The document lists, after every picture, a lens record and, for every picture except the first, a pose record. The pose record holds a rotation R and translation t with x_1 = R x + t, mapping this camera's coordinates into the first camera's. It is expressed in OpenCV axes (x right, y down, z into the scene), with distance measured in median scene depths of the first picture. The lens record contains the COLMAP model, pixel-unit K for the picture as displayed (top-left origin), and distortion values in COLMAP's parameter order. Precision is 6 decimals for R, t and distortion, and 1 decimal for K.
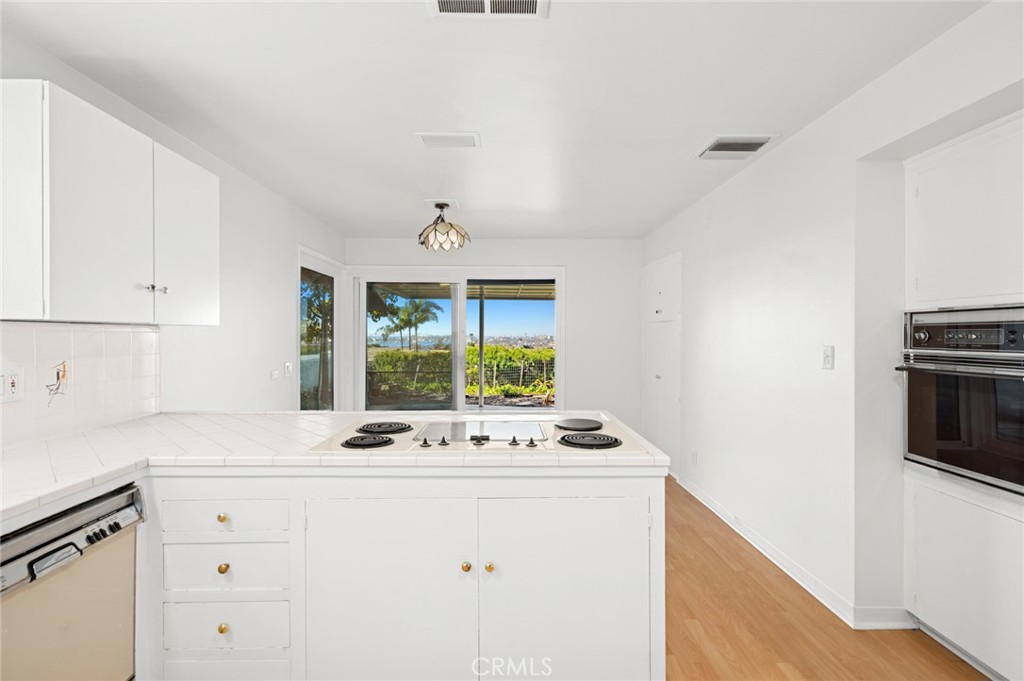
lens RADIAL K [[473.7, 0, 512.0], [0, 473.7, 340.5], [0, 0, 1]] dist [-0.000634, -0.000411]
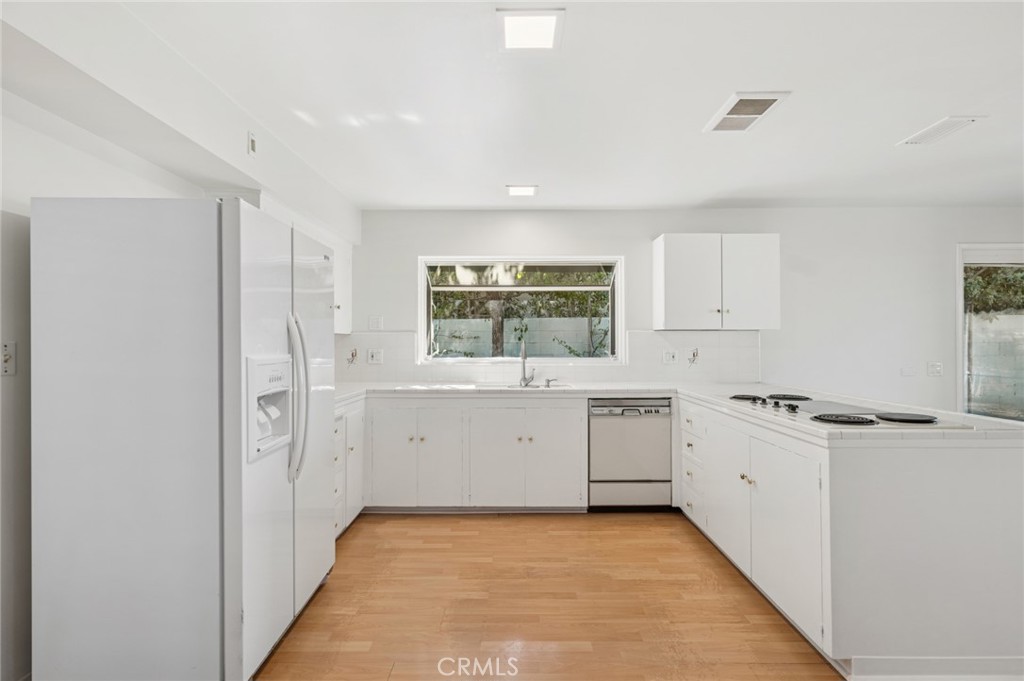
lens RADIAL K [[476.4, 0, 512.0], [0, 476.4, 340.5], [0, 0, 1]] dist [0.002538, 0.000098]
pose [[-0.020103, -0.007396, -0.999771, 1.524457], [-0.006615, 0.999952, -0.007264, 0.036298], [0.999776, 0.006467, -0.020151, 0.247693]]
